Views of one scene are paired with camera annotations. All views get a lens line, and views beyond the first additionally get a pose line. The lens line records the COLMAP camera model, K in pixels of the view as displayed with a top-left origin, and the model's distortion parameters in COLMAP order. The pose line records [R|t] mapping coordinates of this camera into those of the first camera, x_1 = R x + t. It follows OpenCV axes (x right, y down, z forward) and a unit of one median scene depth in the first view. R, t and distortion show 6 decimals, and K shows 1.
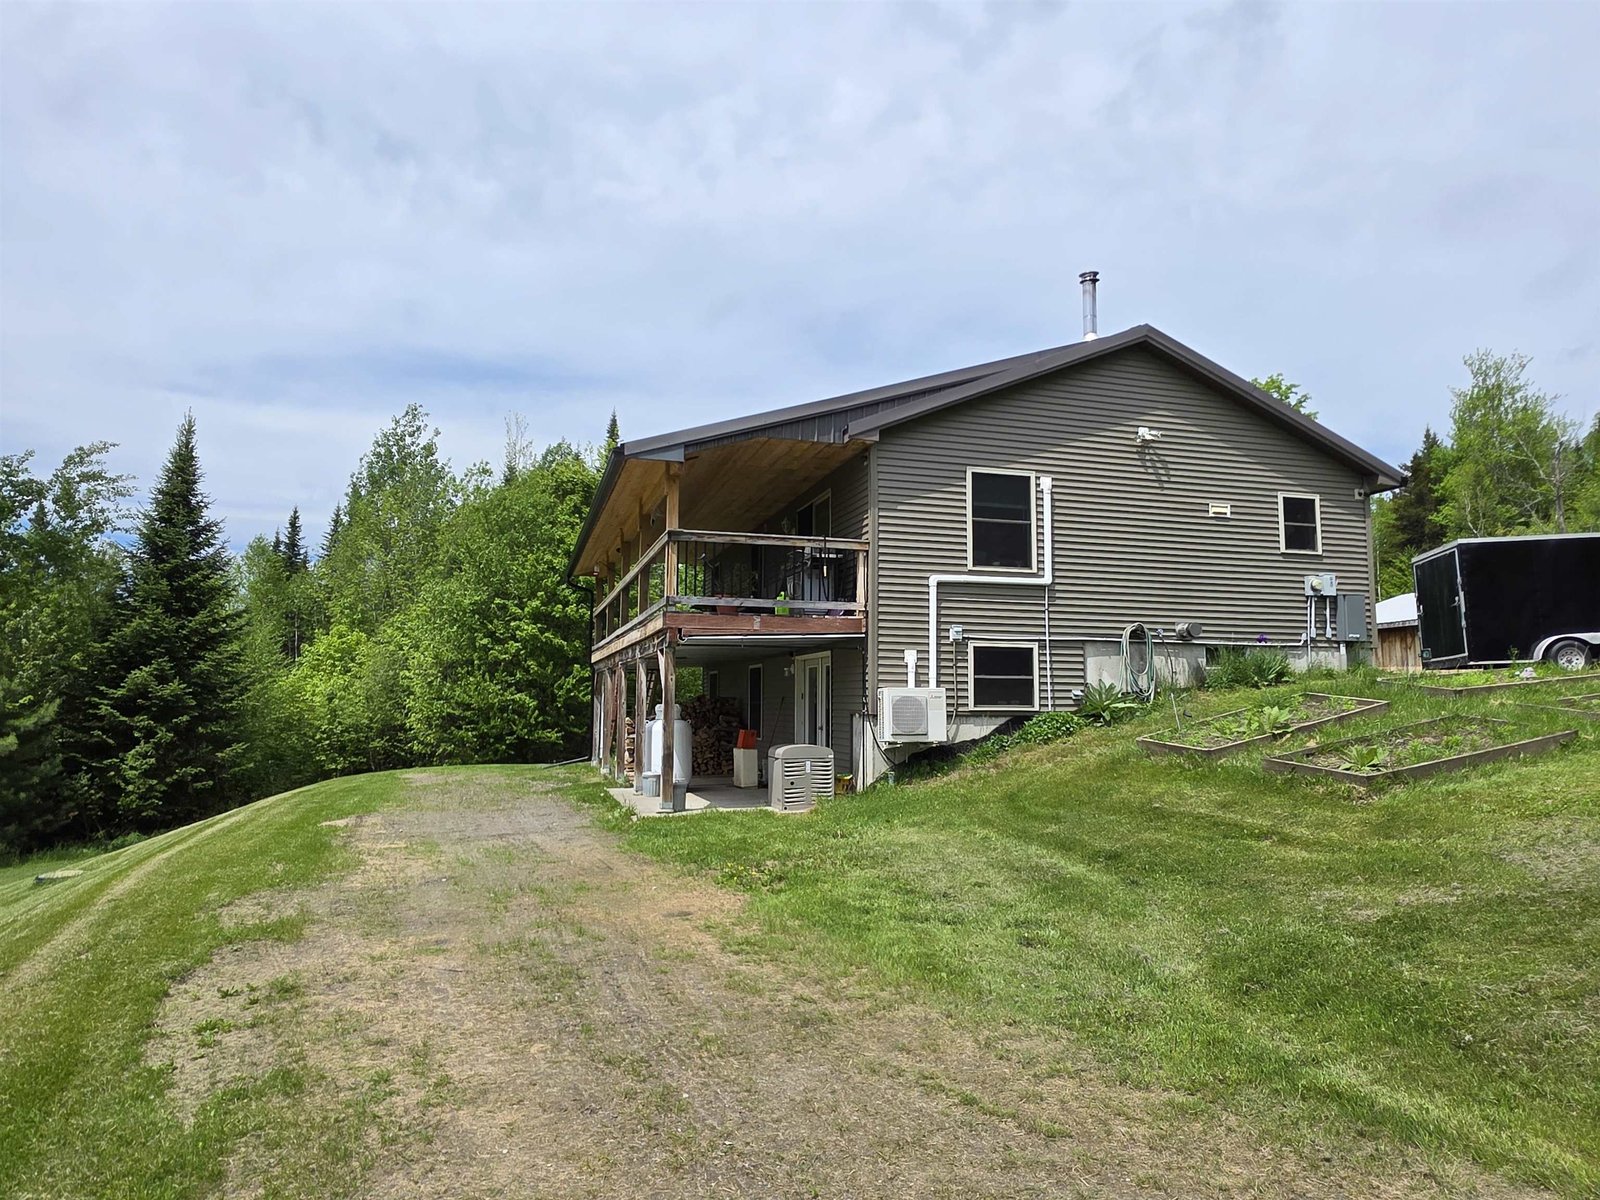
lens RADIAL K [[990.3, 0, 802.7], [0, 990.3, 595.6], [0, 0, 1]] dist [0.008210, 0.001180]
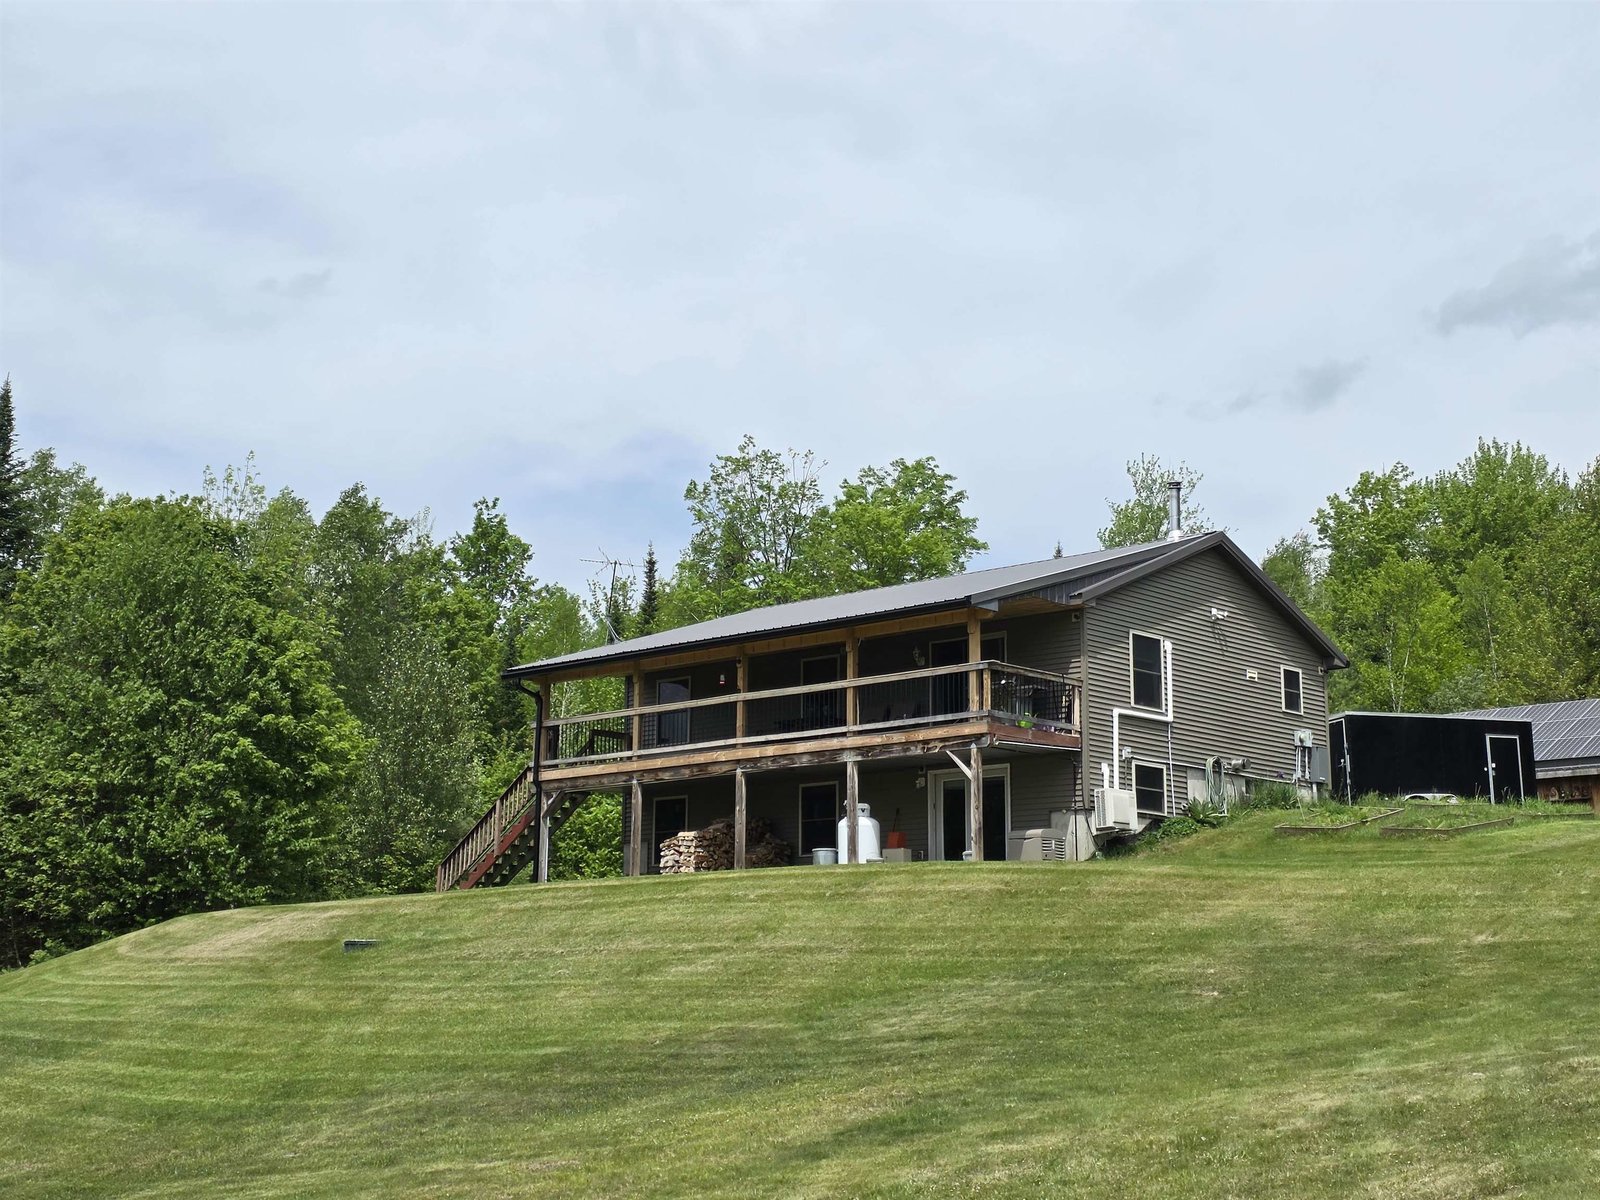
lens RADIAL K [[2176.3, 0, 799.8], [0, 2176.3, 597.9], [0, 0, 1]] dist [0.150623, 0.000000]
pose [[0.863668, 0.097554, 0.494531, -1.637926], [-0.056850, 0.993685, -0.096735, 0.134392], [-0.500845, 0.055432, 0.863760, -1.287370]]
